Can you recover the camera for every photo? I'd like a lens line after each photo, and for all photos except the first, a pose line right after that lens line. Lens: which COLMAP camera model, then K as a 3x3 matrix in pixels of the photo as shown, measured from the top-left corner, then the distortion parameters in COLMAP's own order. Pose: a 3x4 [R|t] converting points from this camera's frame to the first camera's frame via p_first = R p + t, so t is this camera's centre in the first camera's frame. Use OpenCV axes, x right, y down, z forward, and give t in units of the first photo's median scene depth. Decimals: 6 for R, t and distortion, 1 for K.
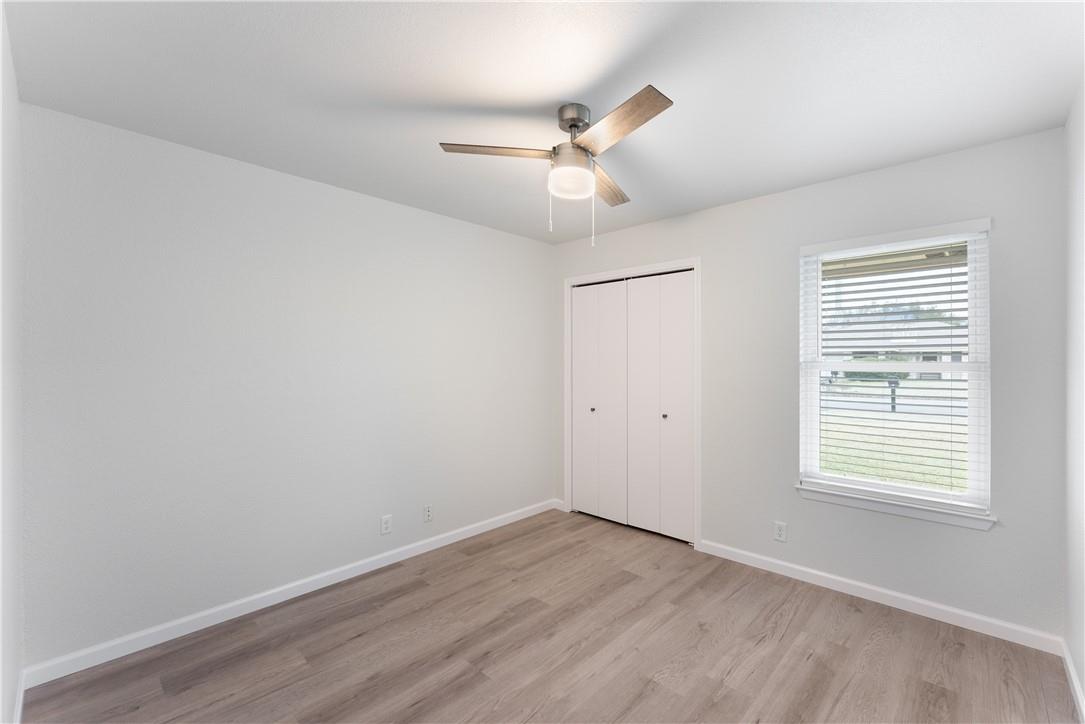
lens RADIAL K [[448.2, 0, 542.4], [0, 448.2, 350.7], [0, 0, 1]] dist [-0.000647, 0.000039]
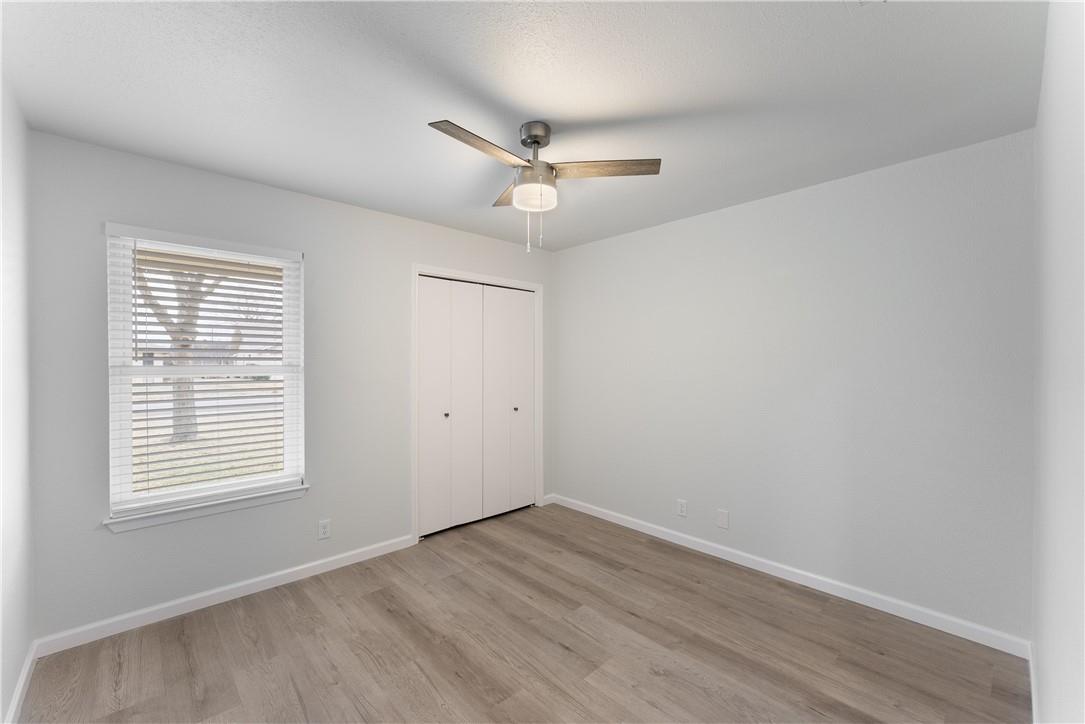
lens RADIAL K [[448.0, 0, 546.6], [0, 448.0, 366.9], [0, 0, 1]] dist [0.000788, 0.000119]
pose [[0.076557, -0.007950, 0.997033, -0.221846], [-0.016917, 0.999814, 0.009271, 0.005570], [-0.996922, -0.017577, 0.076409, 0.205417]]
